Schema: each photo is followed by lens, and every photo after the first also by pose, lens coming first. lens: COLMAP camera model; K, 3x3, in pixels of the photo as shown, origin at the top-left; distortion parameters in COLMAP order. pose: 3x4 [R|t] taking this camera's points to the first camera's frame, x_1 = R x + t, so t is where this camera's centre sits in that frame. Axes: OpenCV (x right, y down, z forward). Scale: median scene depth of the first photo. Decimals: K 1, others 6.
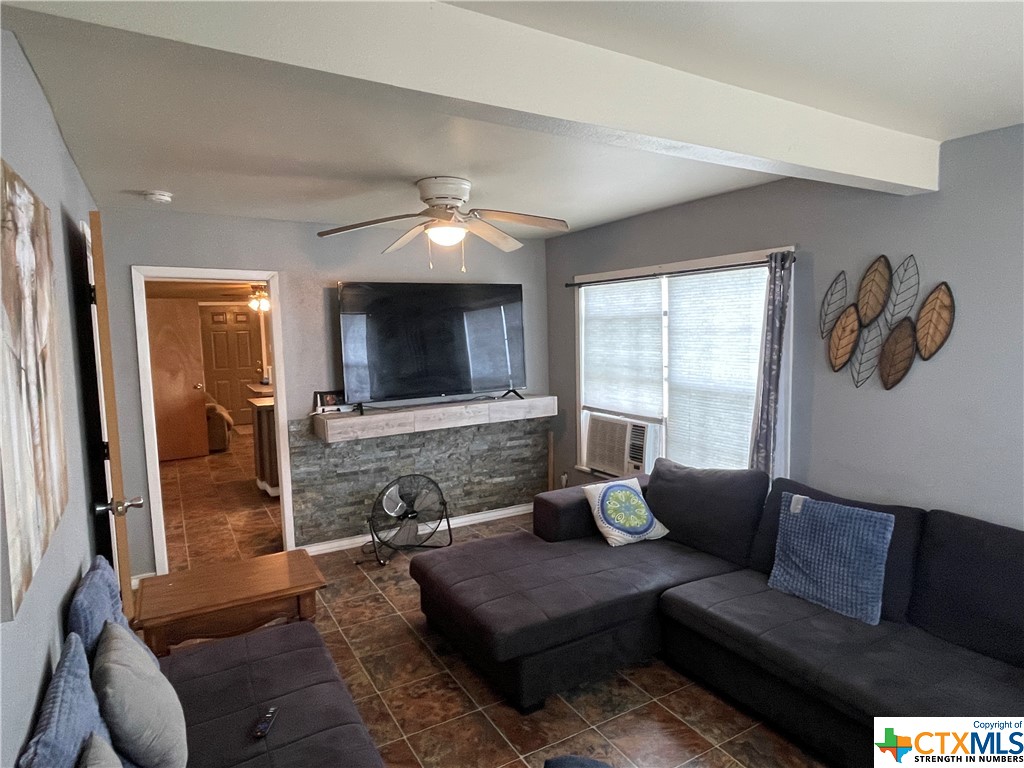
lens RADIAL K [[592.8, 0, 512.0], [0, 592.8, 384.0], [0, 0, 1]] dist [-0.005539, -0.001654]
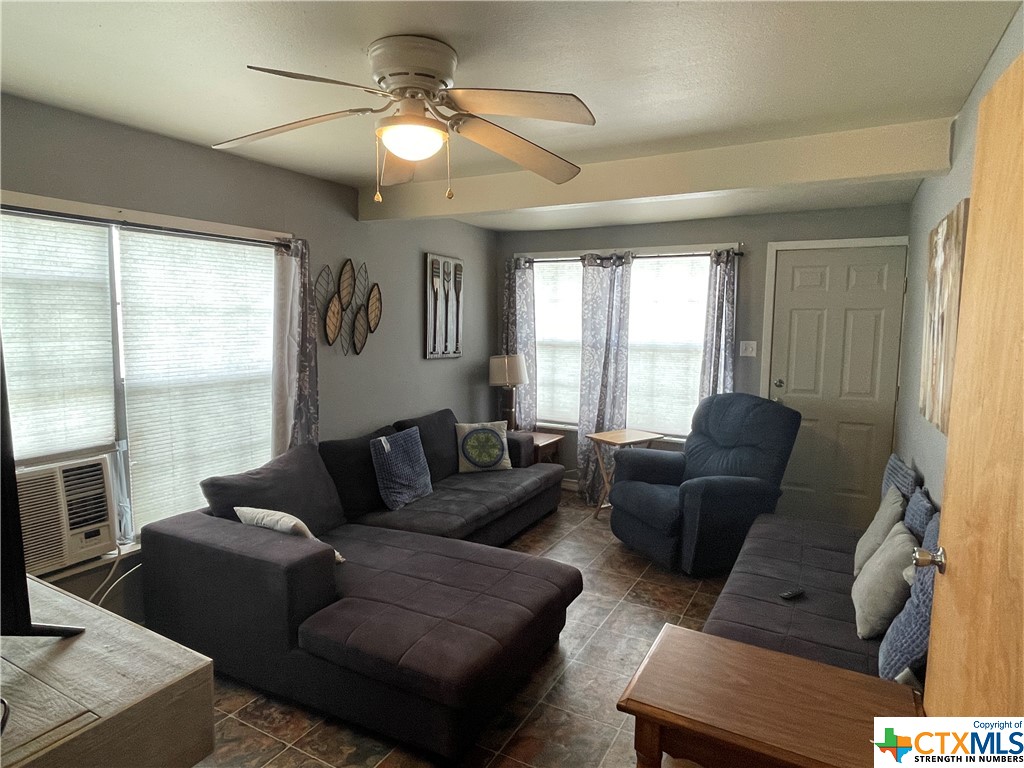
lens RADIAL K [[592.8, 0, 512.0], [0, 592.8, 384.0], [0, 0, 1]] dist [-0.005539, -0.001654]
pose [[-0.509390, -0.085845, 0.856243, -0.677029], [0.076698, 0.986523, 0.144535, -0.085709], [-0.857111, 0.139297, -0.495941, 1.206431]]
